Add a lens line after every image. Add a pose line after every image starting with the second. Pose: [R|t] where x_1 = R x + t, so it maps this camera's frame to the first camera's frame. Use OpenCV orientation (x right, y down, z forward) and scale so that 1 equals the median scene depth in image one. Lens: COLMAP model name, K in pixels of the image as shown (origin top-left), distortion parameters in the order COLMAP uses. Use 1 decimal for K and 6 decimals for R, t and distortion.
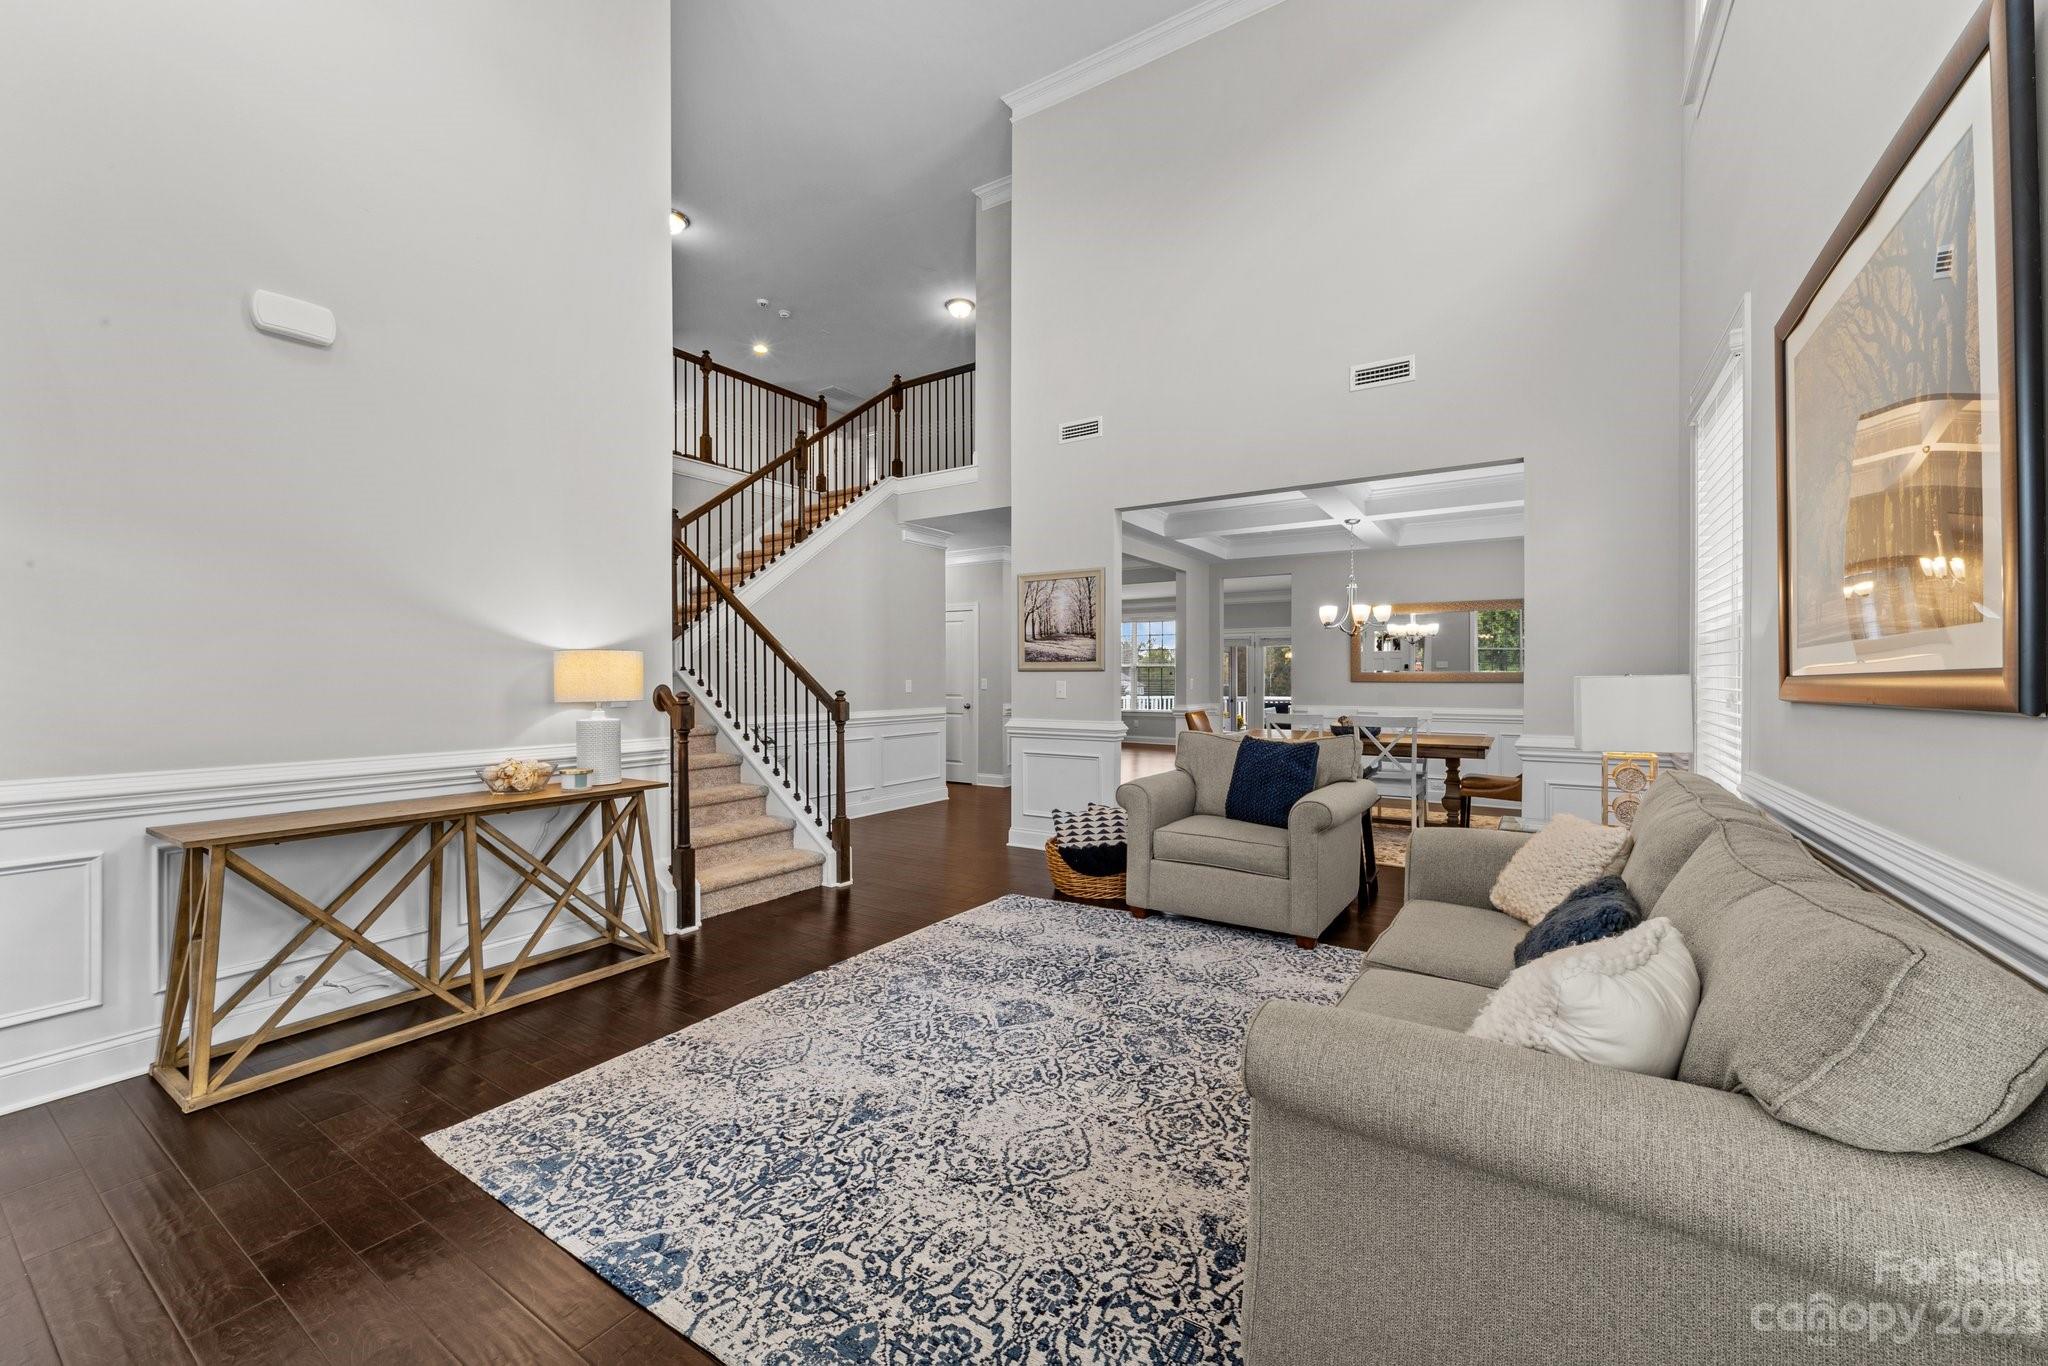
lens RADIAL K [[799.3, 0, 1024.0], [0, 799.3, 683.0], [0, 0, 1]] dist [-0.010606, 0.000425]
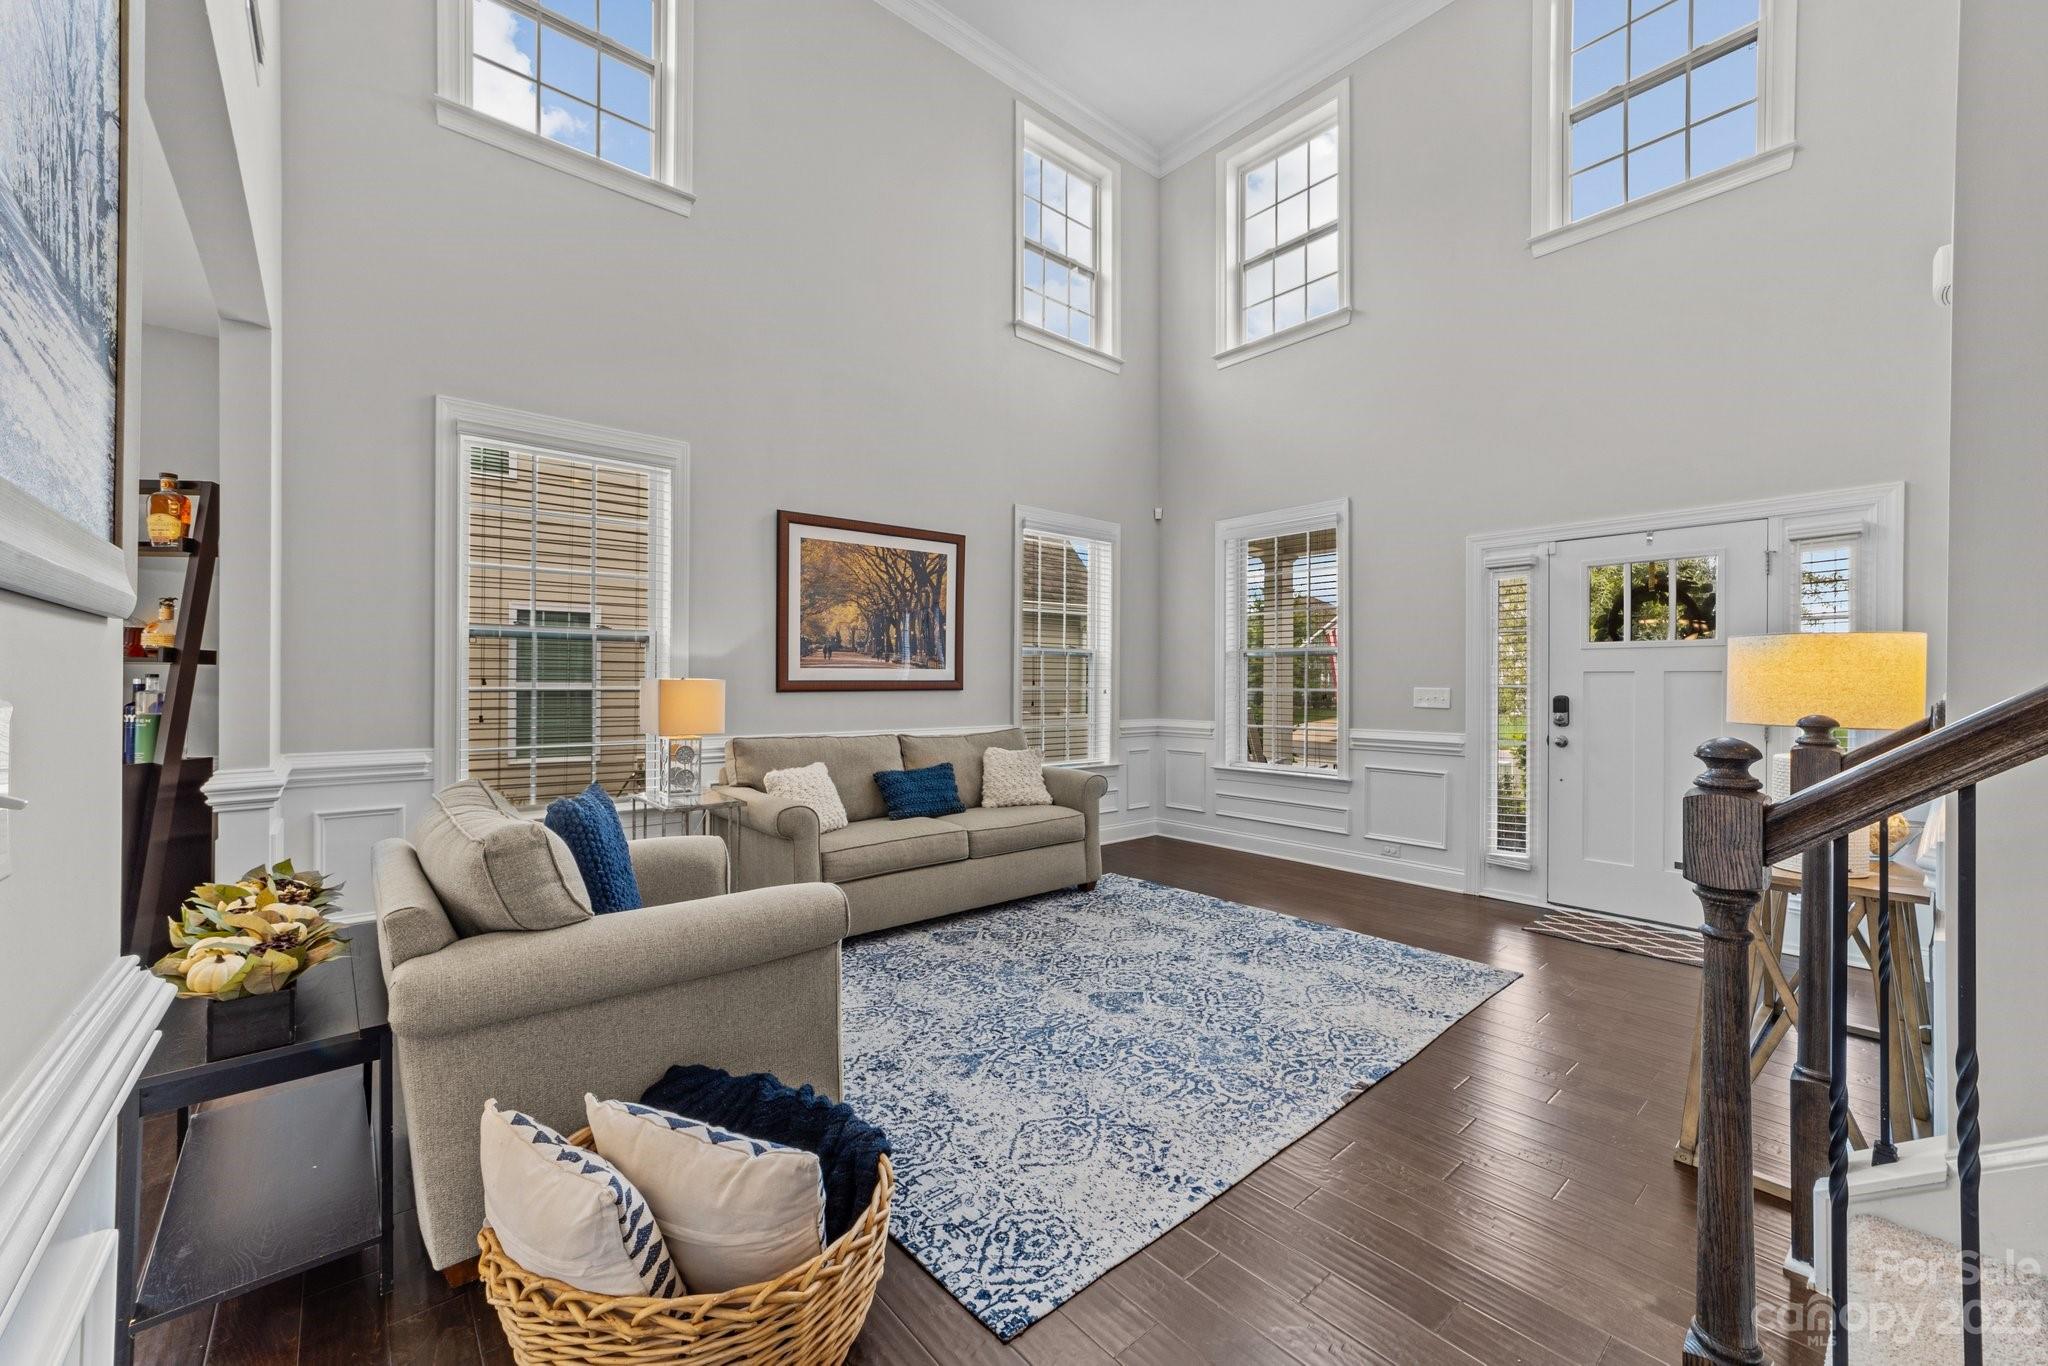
lens RADIAL K [[807.8, 0, 1024.0], [0, 807.8, 683.0], [0, 0, 1]] dist [-0.012259, 0.000051]
pose [[-0.959548, -0.001822, 0.281541, -0.181164], [-0.000976, 0.999995, 0.003143, -0.008437], [-0.281545, 0.002741, -0.959544, 2.036559]]
